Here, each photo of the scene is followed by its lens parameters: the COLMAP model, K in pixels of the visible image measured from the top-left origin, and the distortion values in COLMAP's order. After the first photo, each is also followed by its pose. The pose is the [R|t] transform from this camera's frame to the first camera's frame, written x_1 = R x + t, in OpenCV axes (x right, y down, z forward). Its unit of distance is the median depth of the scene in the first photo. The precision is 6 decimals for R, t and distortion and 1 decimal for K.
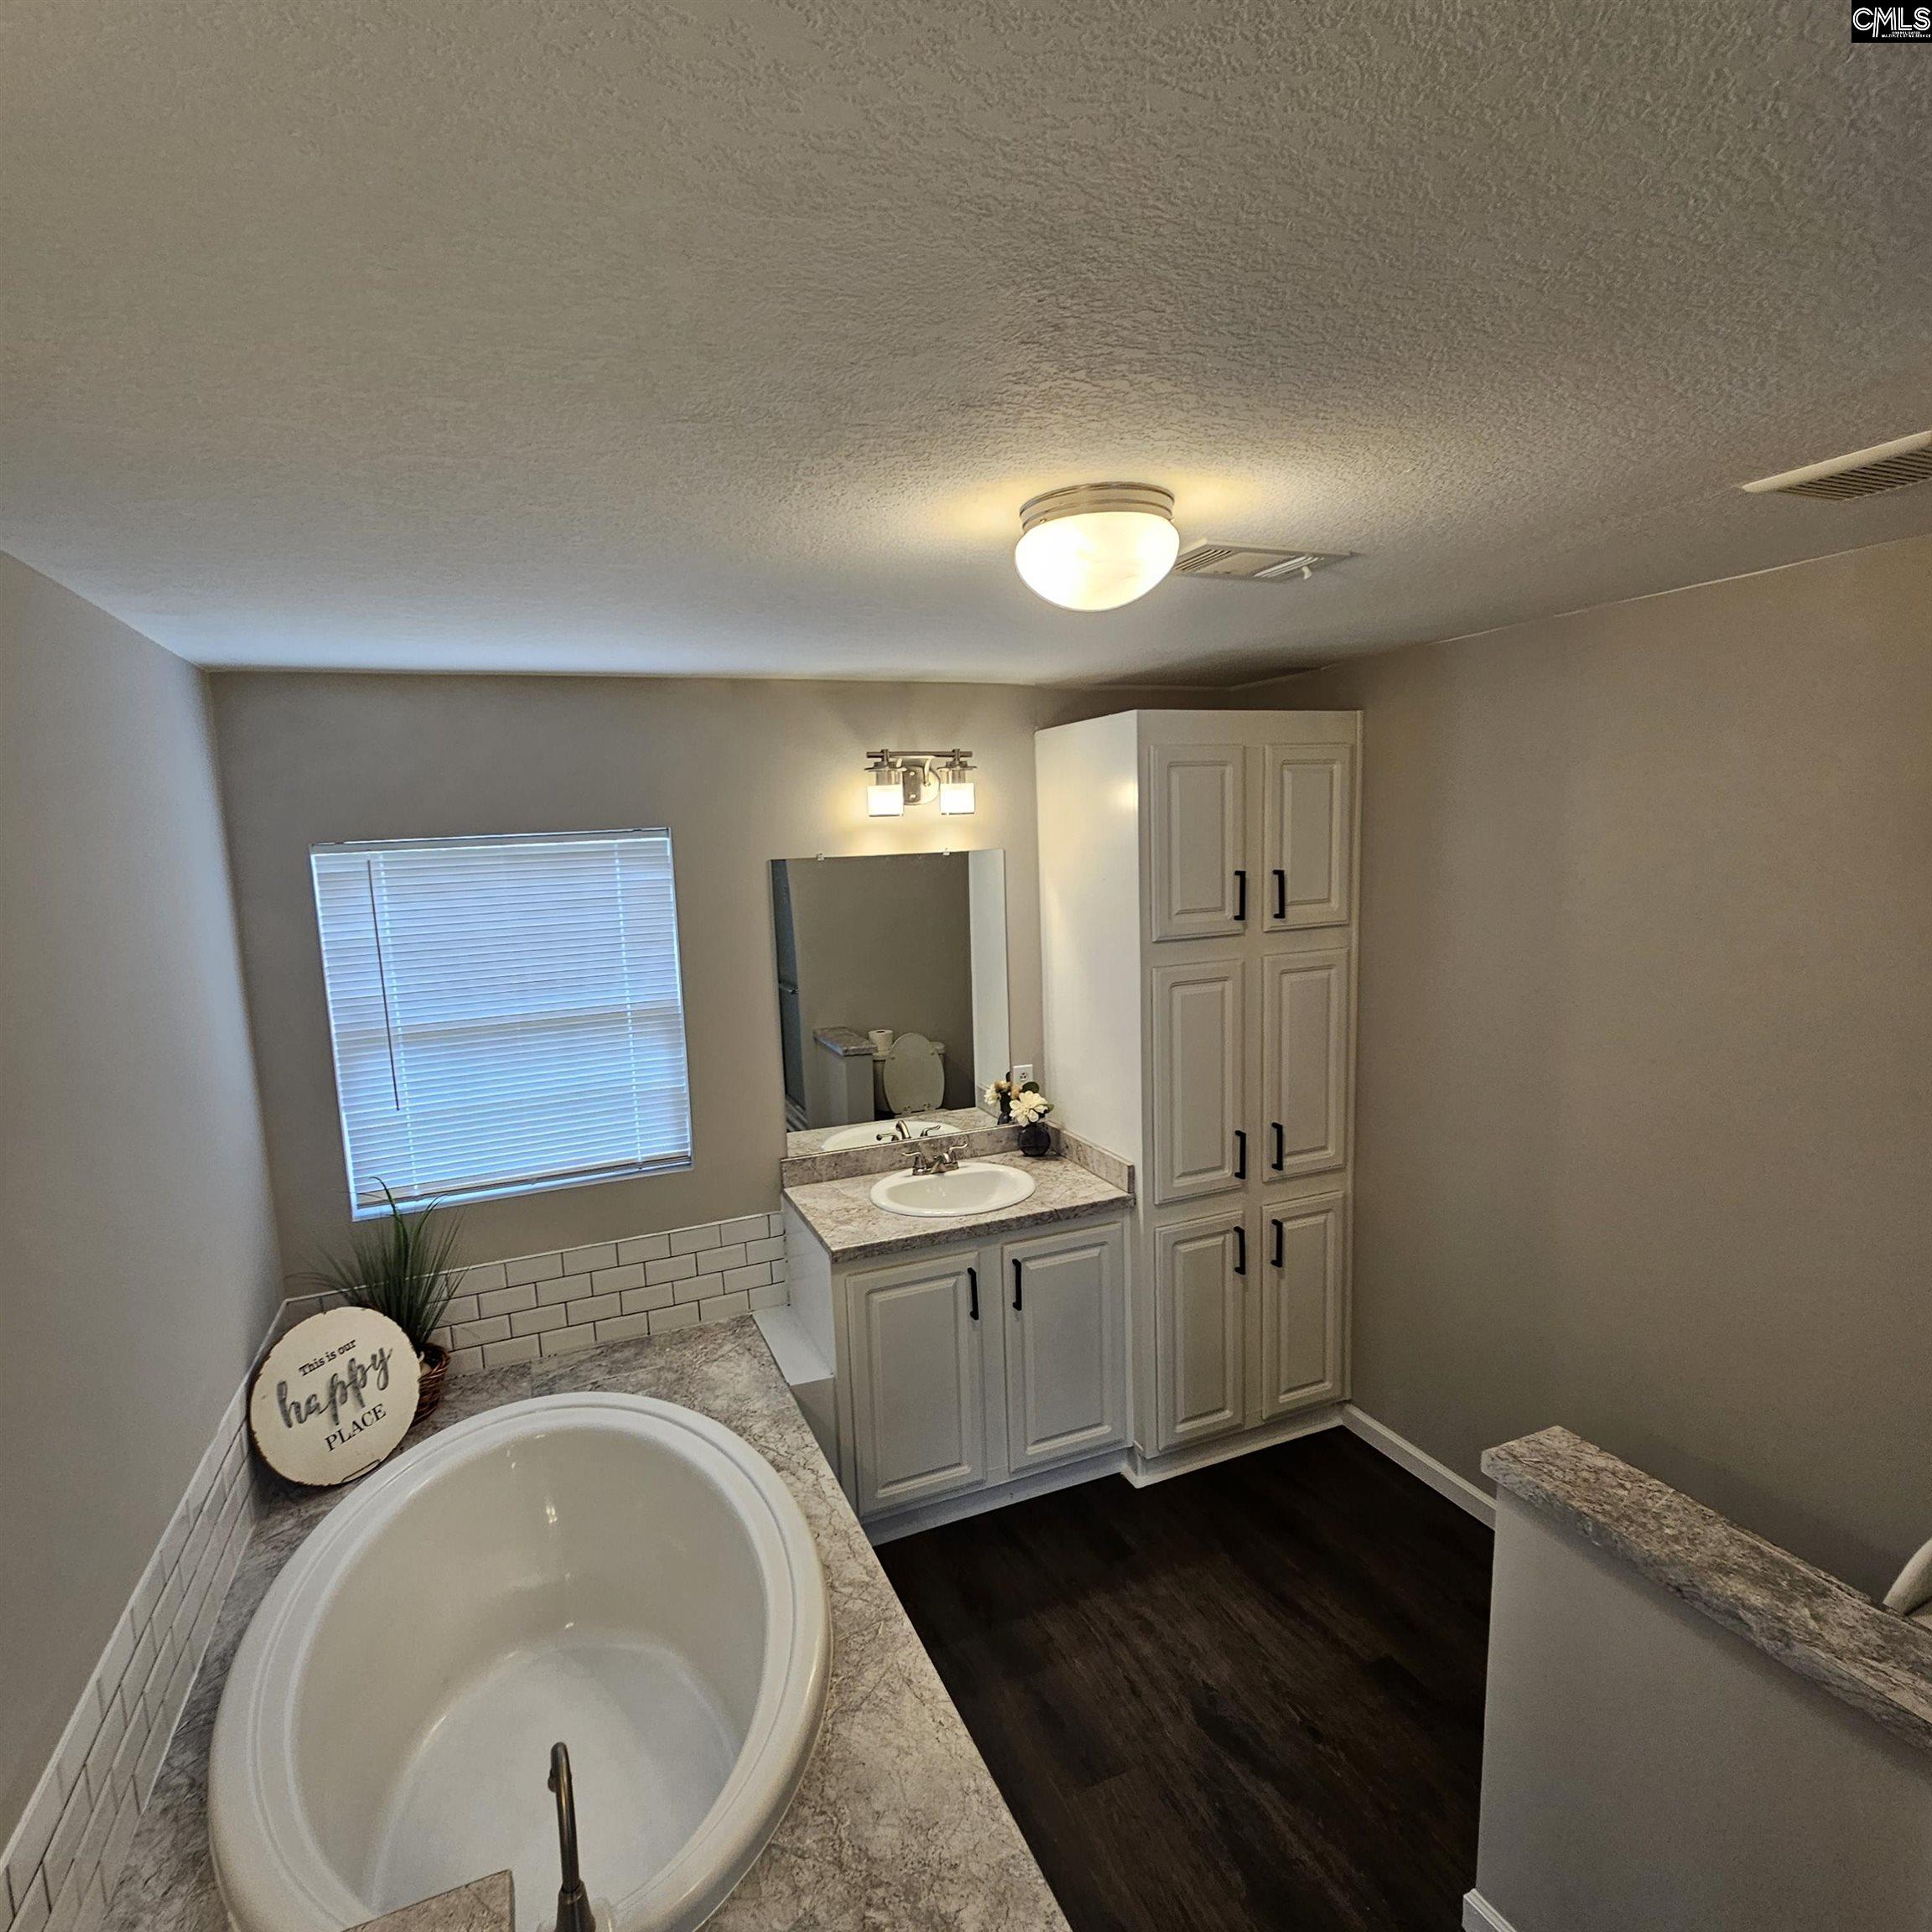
lens RADIAL K [[1078.8, 0, 966.9], [0, 1078.8, 970.4], [0, 0, 1]] dist [-0.002057, 0.002067]
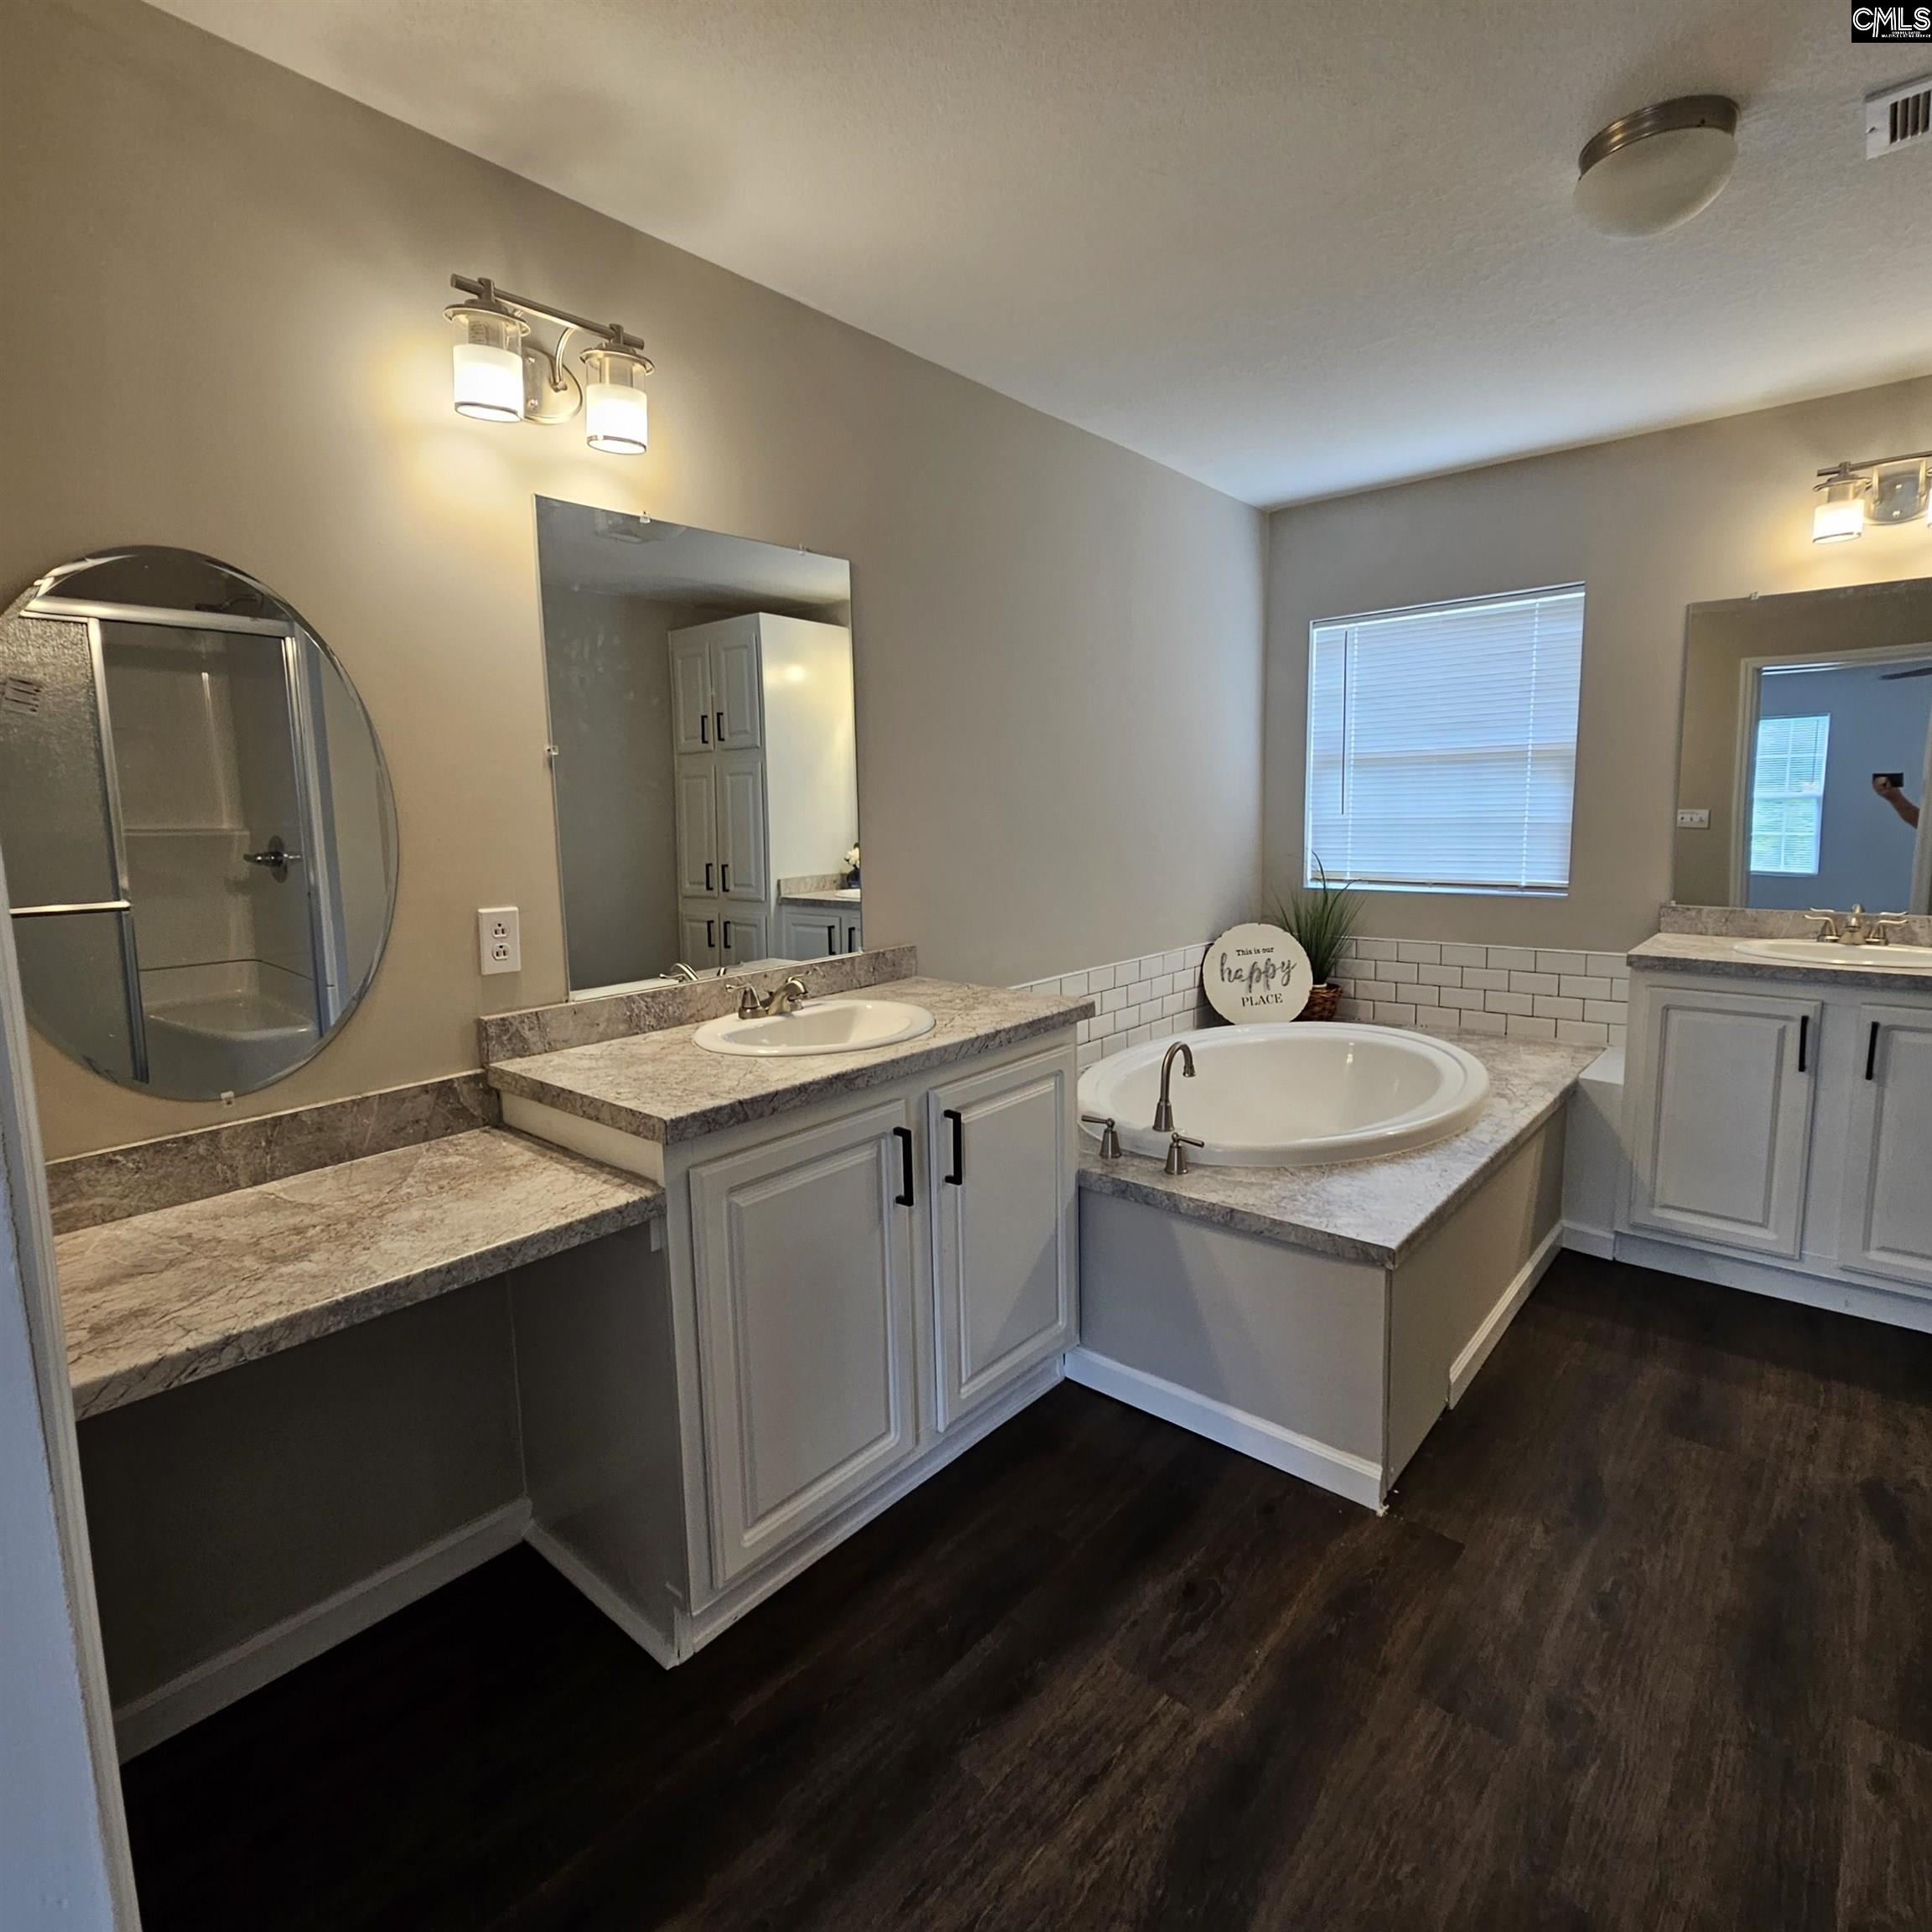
lens RADIAL K [[1078.8, 0, 969.4], [0, 1078.8, 956.0], [0, 0, 1]] dist [-0.002057, 0.002067]
pose [[0.446403, 0.137074, -0.884271, 0.531676], [-0.119348, 0.988489, 0.092979, 0.246582], [0.886837, 0.064030, 0.457624, -0.057234]]
